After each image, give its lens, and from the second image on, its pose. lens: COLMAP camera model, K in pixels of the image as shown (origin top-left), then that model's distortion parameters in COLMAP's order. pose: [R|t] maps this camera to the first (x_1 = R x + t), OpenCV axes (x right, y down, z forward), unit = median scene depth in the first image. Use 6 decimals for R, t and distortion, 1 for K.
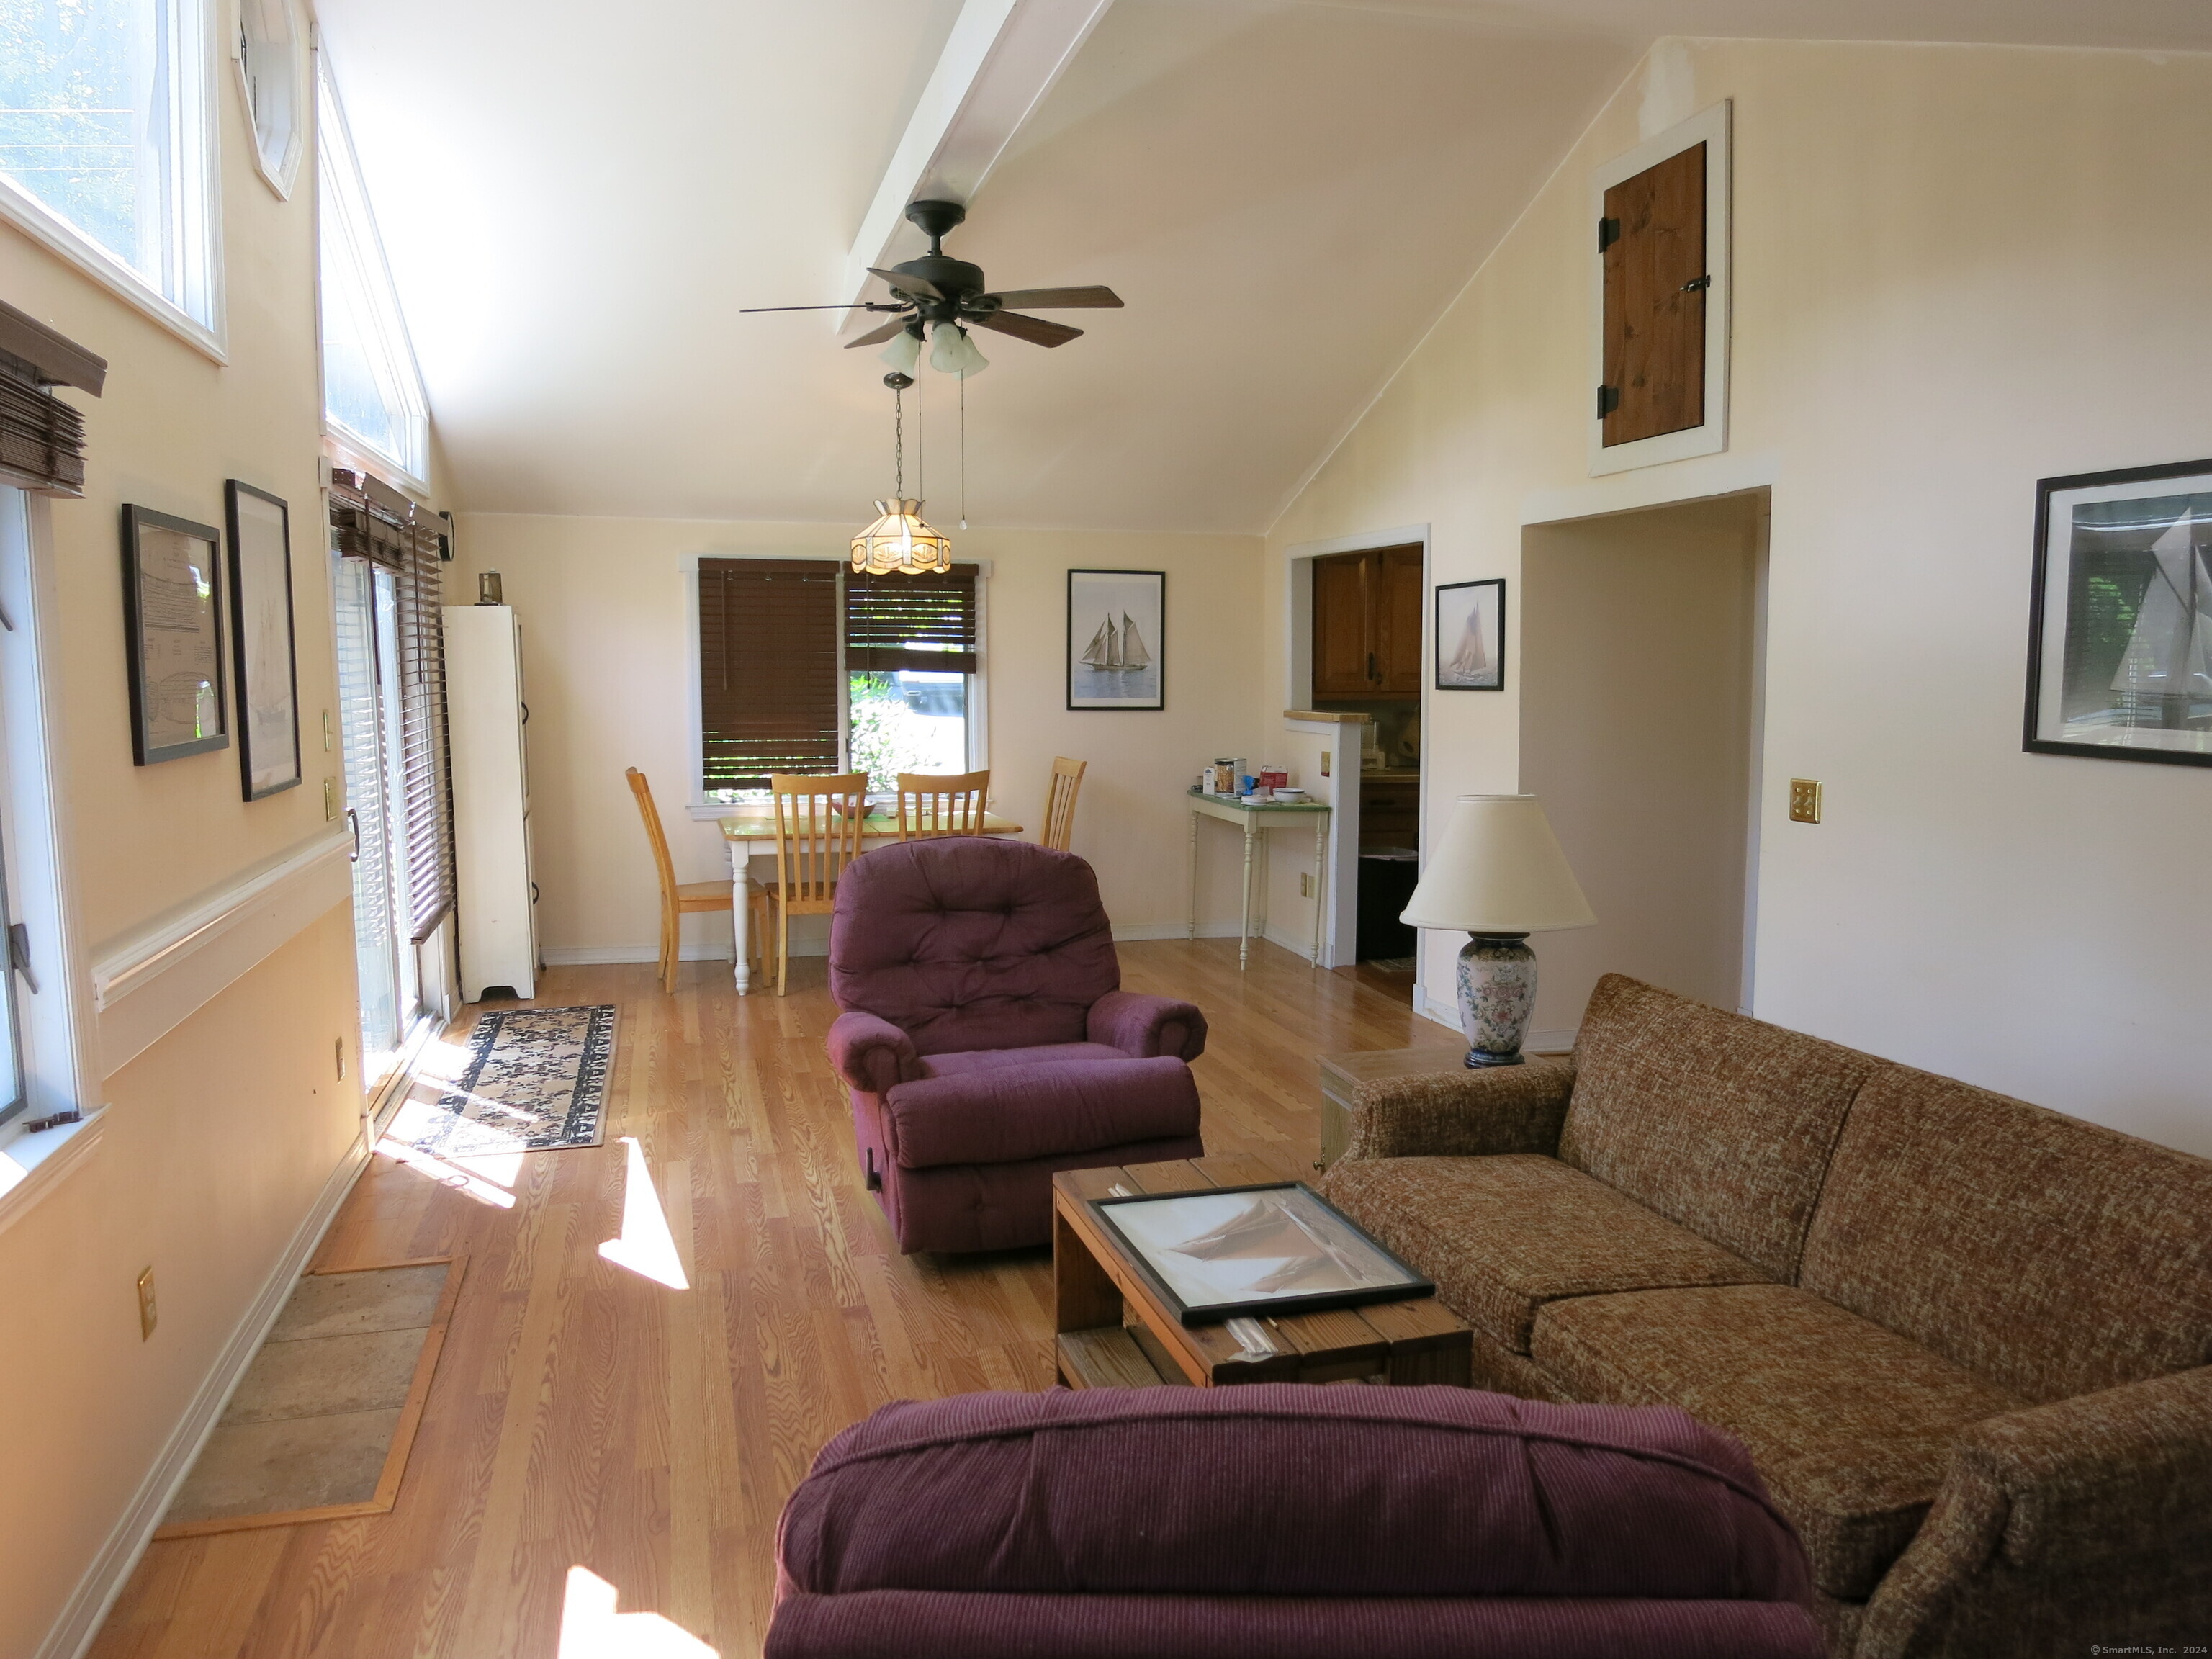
lens RADIAL K [[1598.7, 0, 1103.3], [0, 1598.7, 832.4], [0, 0, 1]] dist [-0.025785, -0.025424]
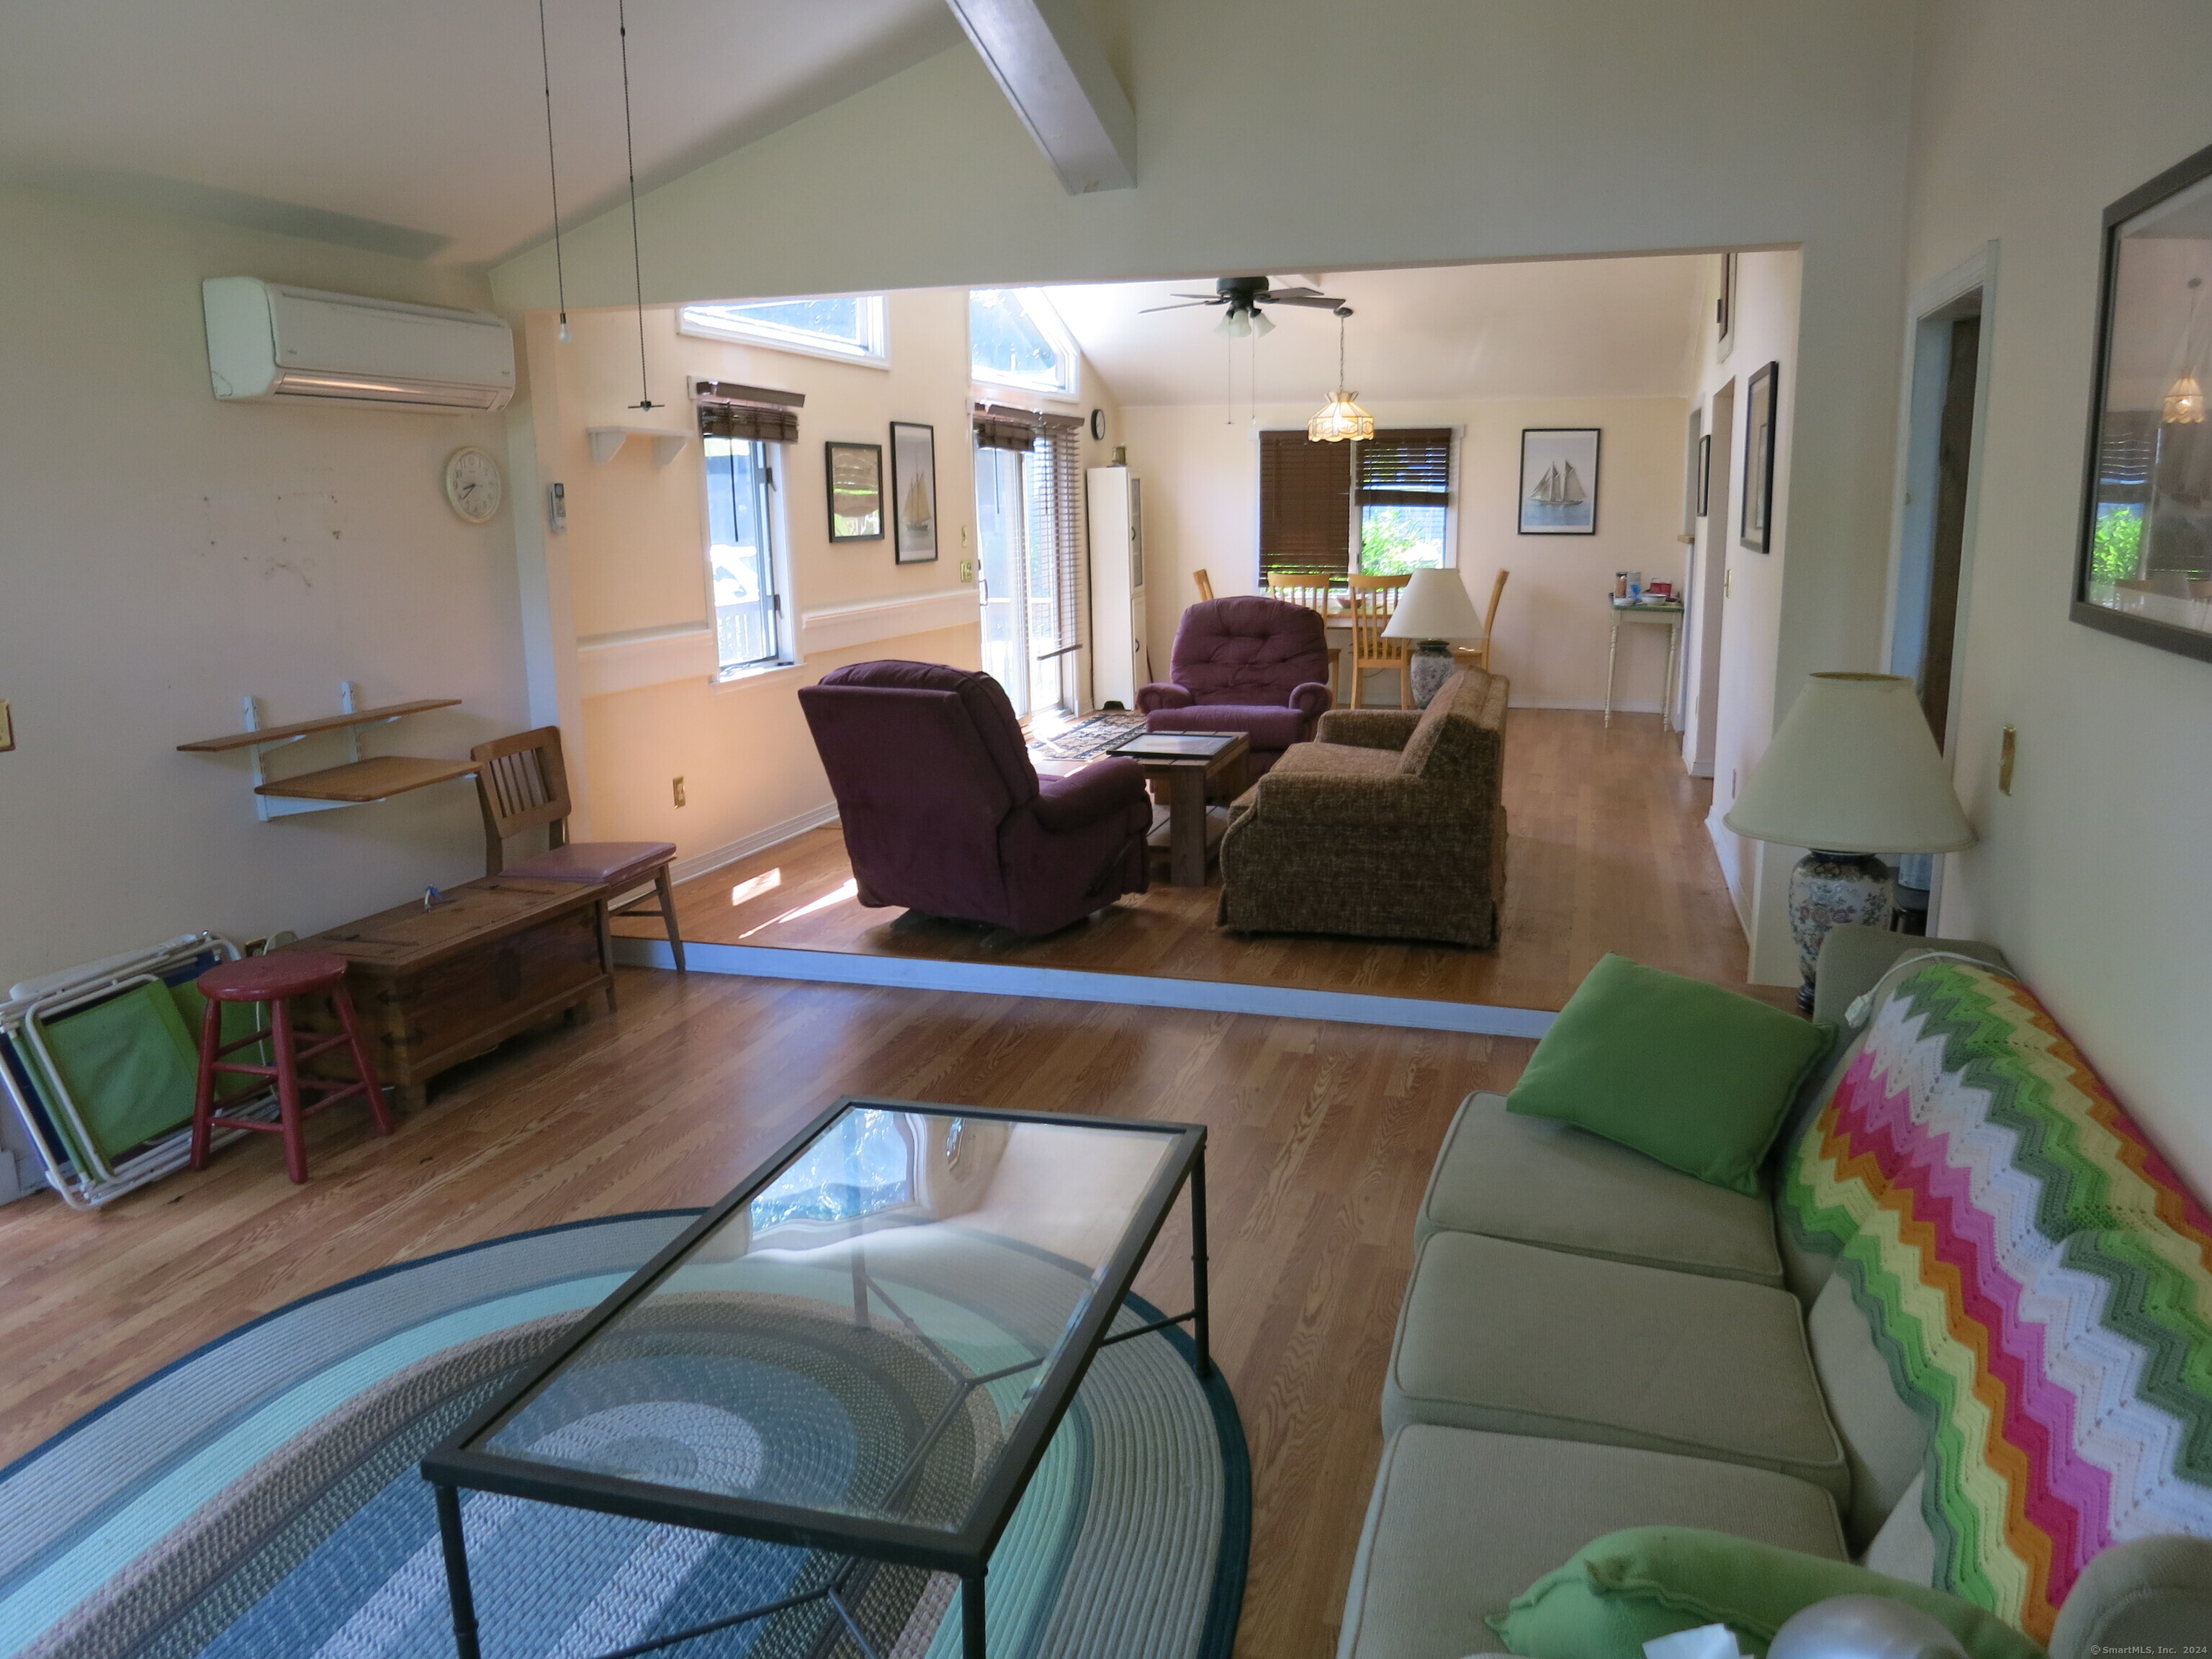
lens RADIAL K [[1598.7, 0, 1107.9], [0, 1598.7, 824.2], [0, 0, 1]] dist [-0.025785, -0.025424]
pose [[0.852162, 0.093583, -0.514841, 0.484079], [-0.045077, 0.993349, 0.105951, 0.048922], [0.521332, -0.067080, 0.850713, -0.425120]]
